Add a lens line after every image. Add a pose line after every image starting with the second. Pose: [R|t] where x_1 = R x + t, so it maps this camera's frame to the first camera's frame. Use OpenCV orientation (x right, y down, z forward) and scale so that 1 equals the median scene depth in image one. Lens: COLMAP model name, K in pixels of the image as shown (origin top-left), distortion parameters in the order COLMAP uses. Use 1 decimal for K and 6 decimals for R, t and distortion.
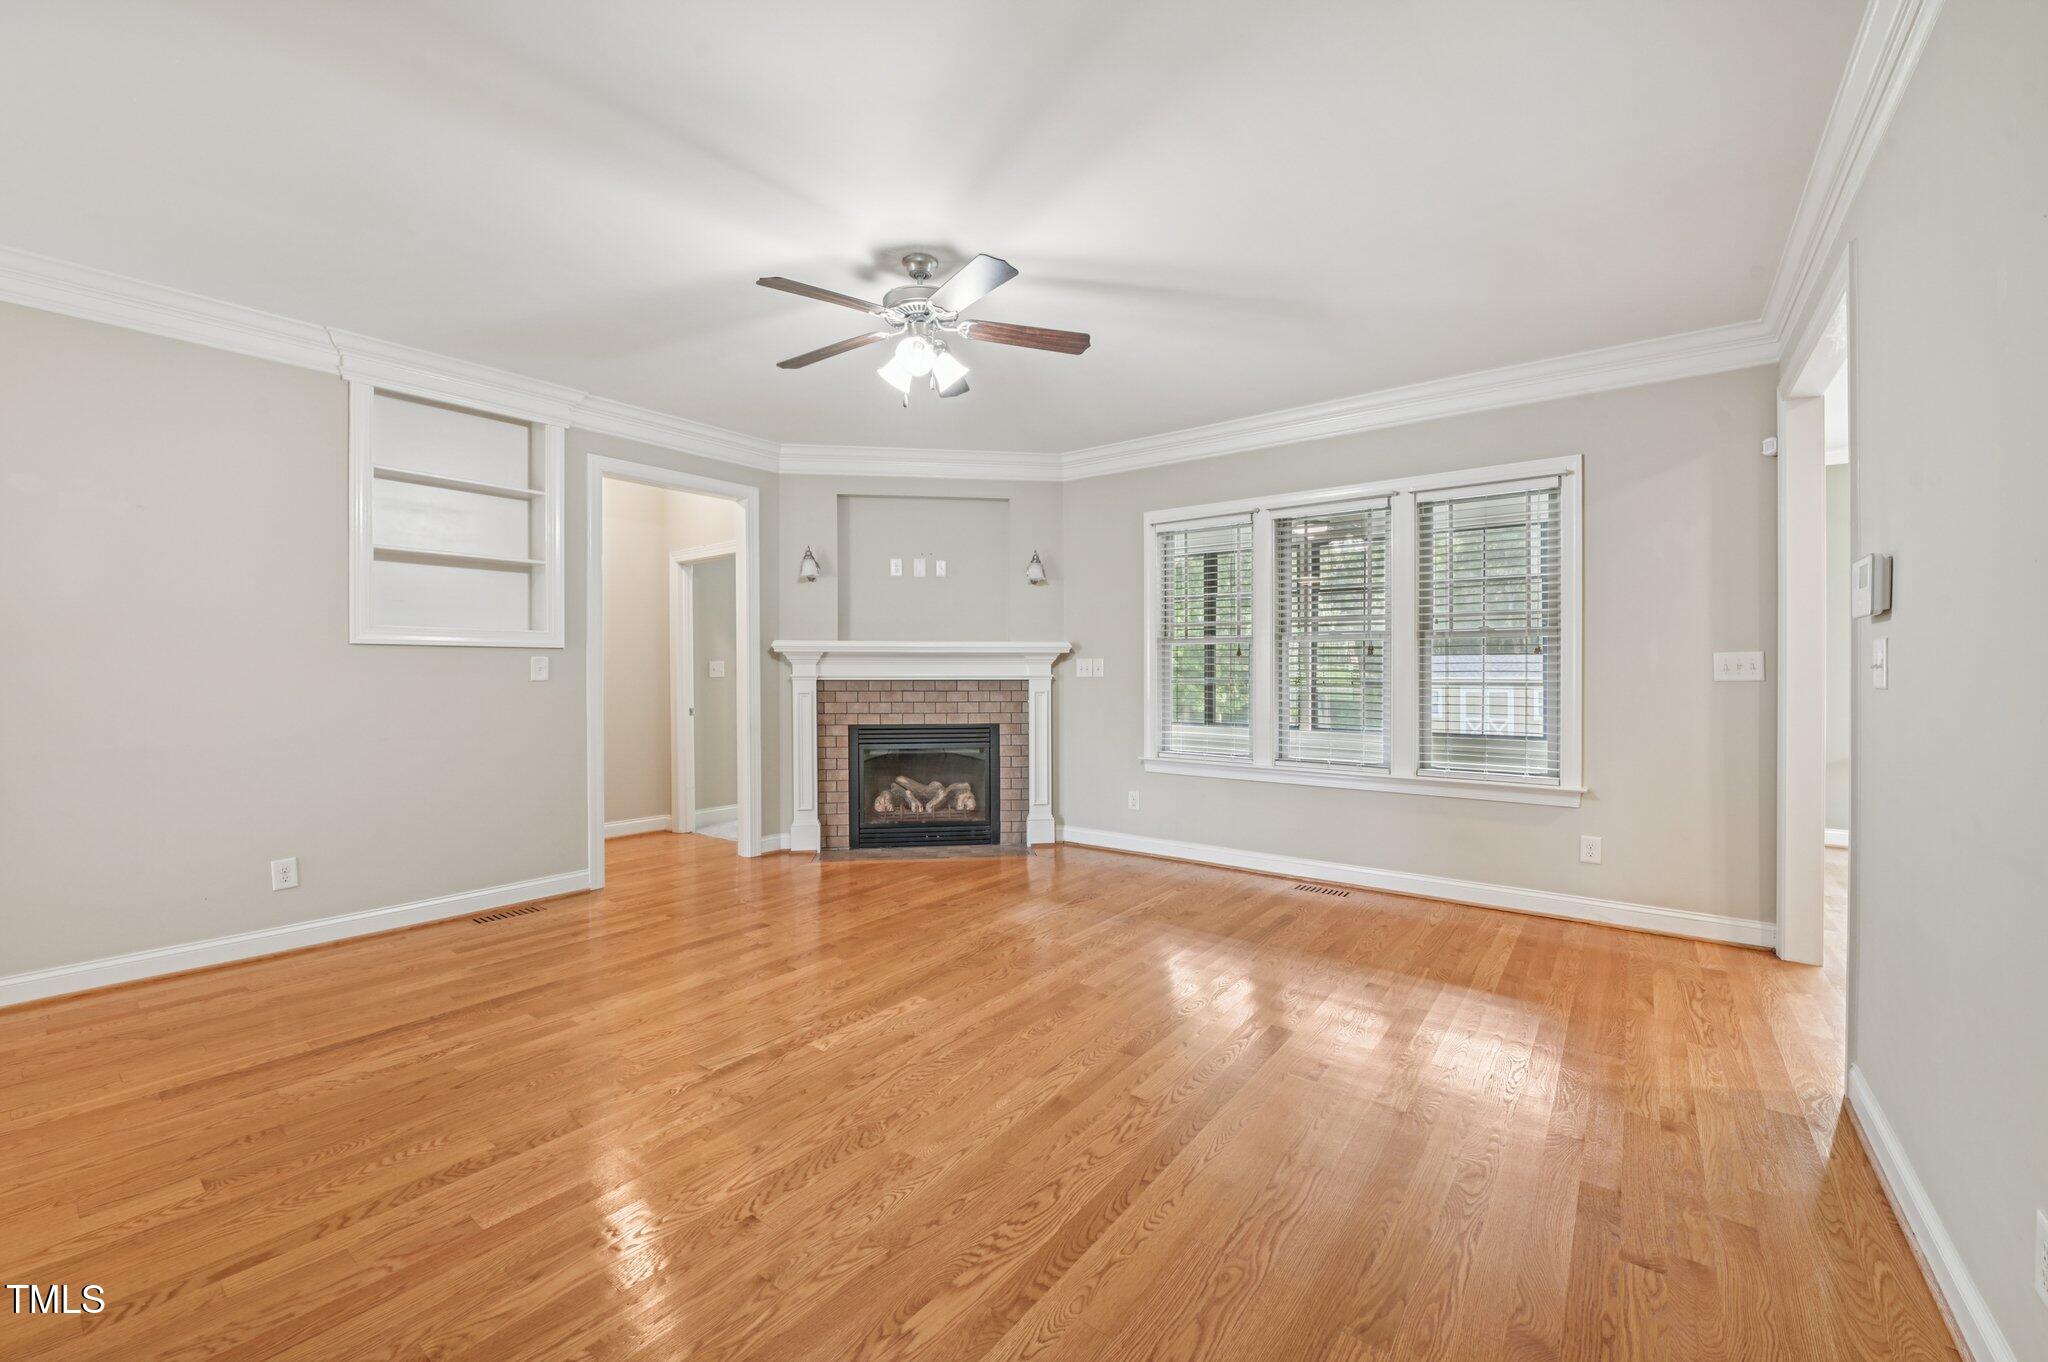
lens RADIAL K [[825.0, 0, 1016.2], [0, 825.0, 677.3], [0, 0, 1]] dist [-0.001105, -0.002023]
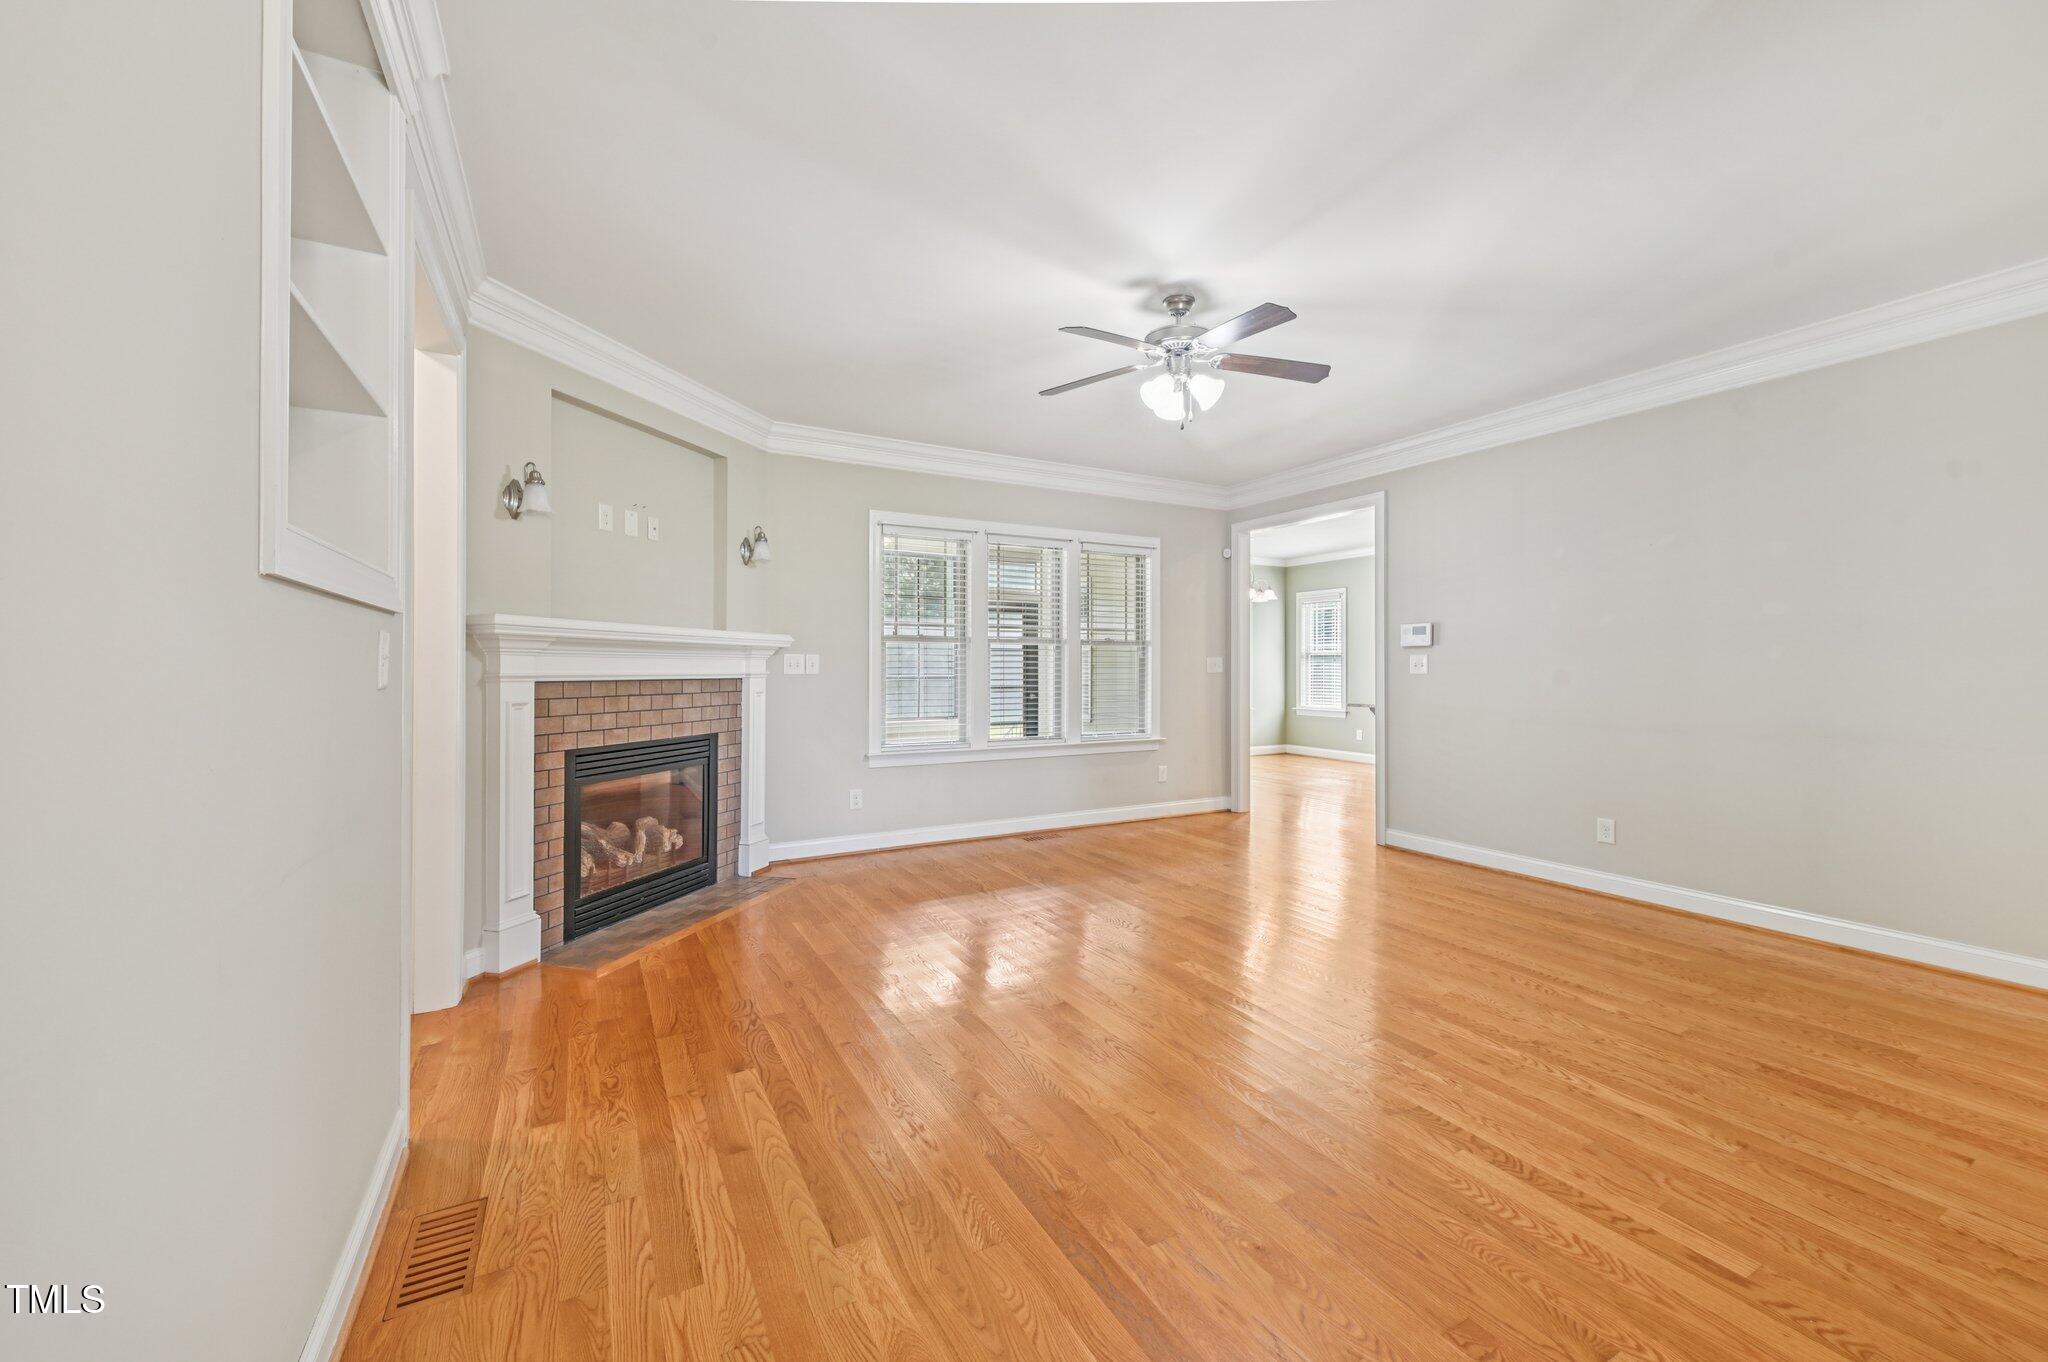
lens RADIAL K [[825.0, 0, 1020.6], [0, 825.0, 667.2], [0, 0, 1]] dist [-0.001105, -0.002023]
pose [[0.379770, 0.005076, 0.925067, -0.662534], [0.012615, 0.999864, -0.010665, 0.004394], [-0.924995, 0.015720, 0.379654, 0.426566]]
